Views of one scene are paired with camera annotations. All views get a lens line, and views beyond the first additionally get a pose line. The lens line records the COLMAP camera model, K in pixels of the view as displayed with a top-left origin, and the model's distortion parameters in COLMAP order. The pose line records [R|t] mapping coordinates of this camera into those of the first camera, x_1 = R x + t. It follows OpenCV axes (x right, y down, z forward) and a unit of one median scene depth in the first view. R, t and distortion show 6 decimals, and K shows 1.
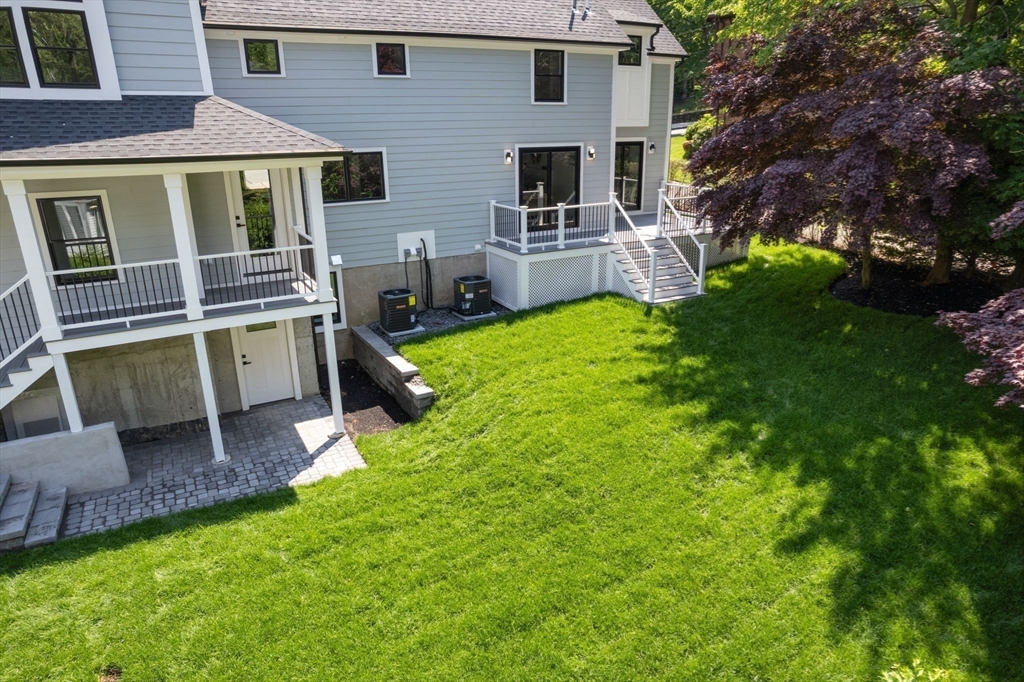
lens RADIAL K [[652.3, 0, 514.5], [0, 652.3, 347.9], [0, 0, 1]] dist [-0.038955, 0.007572]
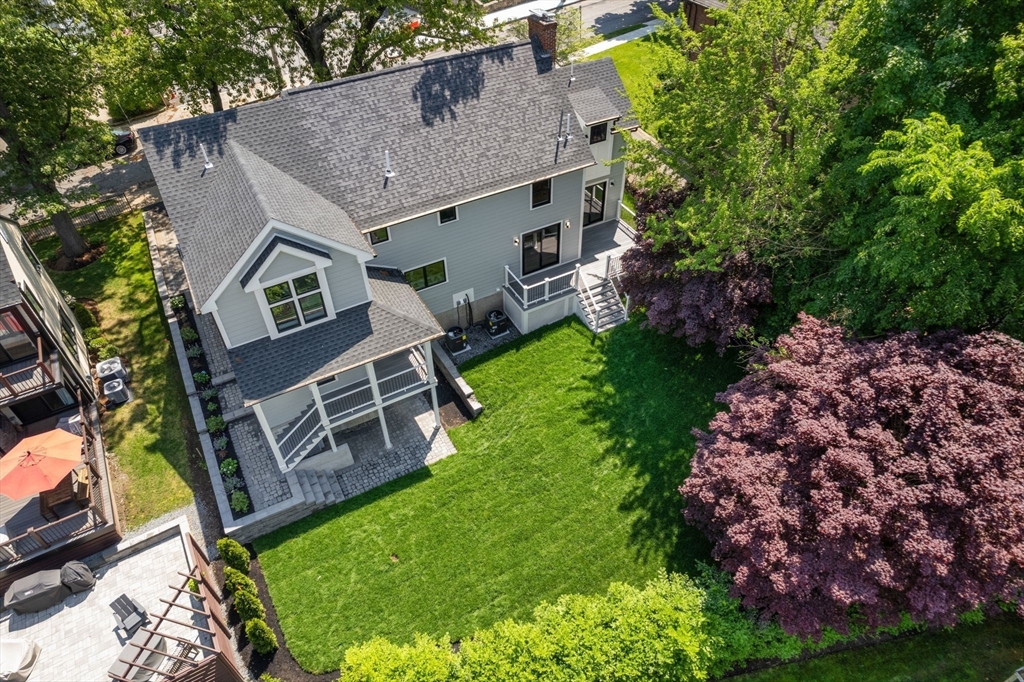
lens RADIAL K [[652.3, 0, 511.9], [0, 652.3, 343.2], [0, 0, 1]] dist [-0.038955, 0.007572]
pose [[0.999991, -0.004069, 0.001061, -0.031081], [0.003282, 0.912943, 0.408073, -0.987050], [-0.002629, -0.408066, 0.912949, -0.833146]]
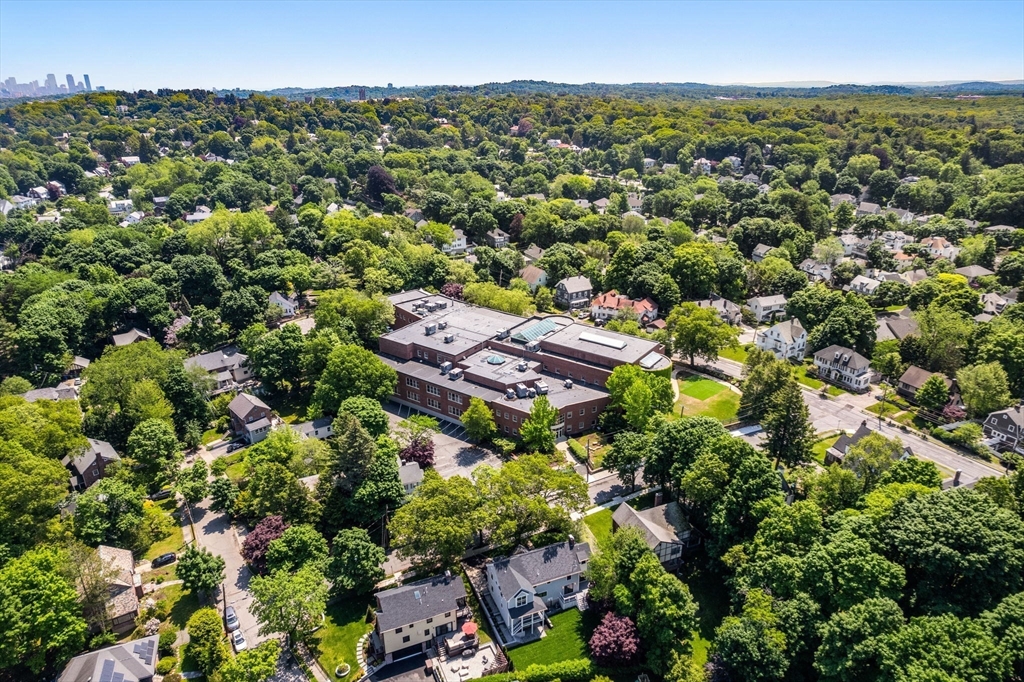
lens RADIAL K [[652.3, 0, 513.3], [0, 652.3, 348.3], [0, 0, 1]] dist [-0.038955, 0.007572]
pose [[0.993982, 0.051826, -0.096510, 0.001196], [-0.046510, 0.997316, 0.056540, -4.559214], [0.099182, -0.051711, 0.993725, -8.377880]]
